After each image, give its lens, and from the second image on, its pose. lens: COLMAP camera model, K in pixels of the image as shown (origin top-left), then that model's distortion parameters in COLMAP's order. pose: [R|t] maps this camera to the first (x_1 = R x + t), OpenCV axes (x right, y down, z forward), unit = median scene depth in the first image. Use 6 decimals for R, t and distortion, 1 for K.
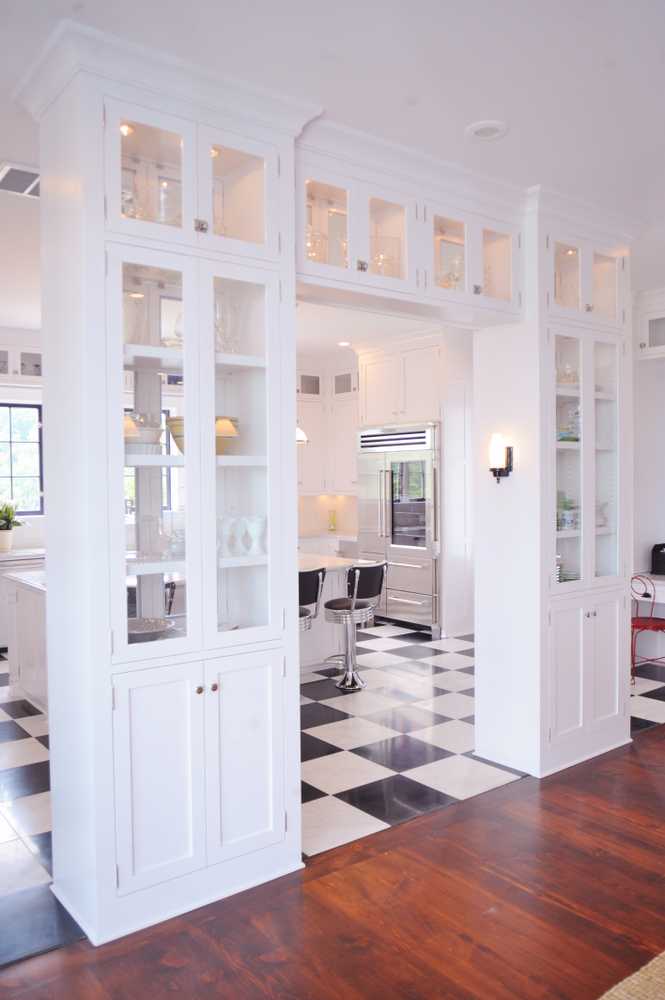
lens RADIAL K [[801.8, 0, 333.8], [0, 801.8, 483.2], [0, 0, 1]] dist [-0.030433, -0.003275]
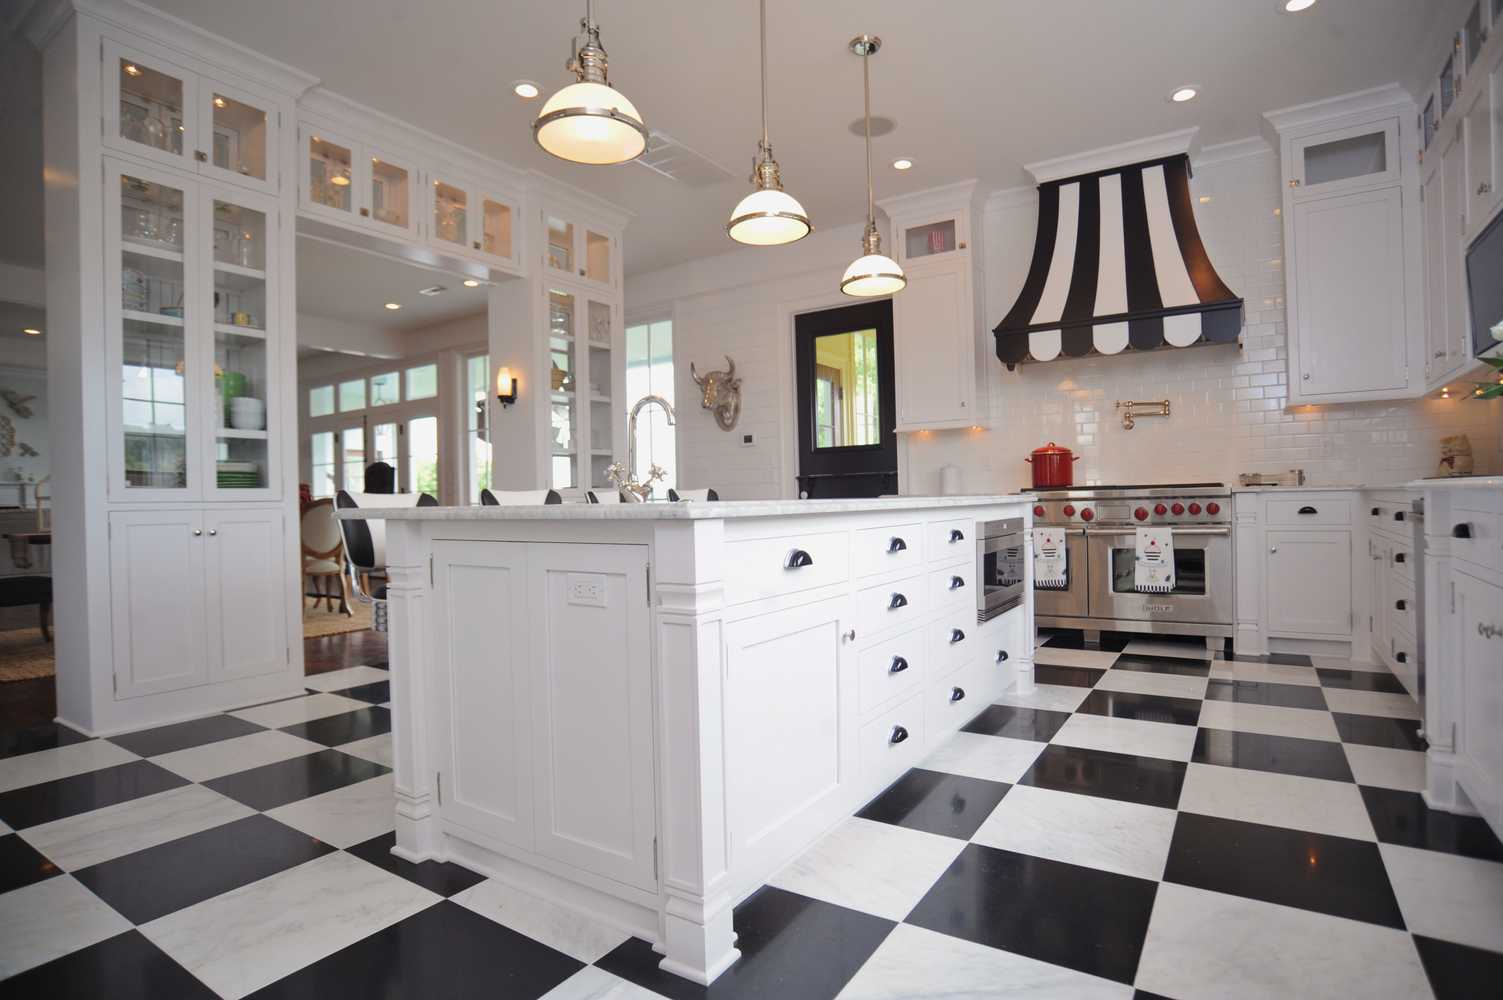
lens RADIAL K [[786.1, 0, 751.5], [0, 786.1, 500.0], [0, 0, 1]] dist [-0.033107, 0.000542]
pose [[0.948393, 0.001357, 0.317094, 0.245390], [-0.000848, 0.999998, -0.001744, 0.195133], [-0.317096, 0.001385, 0.948392, -0.367905]]
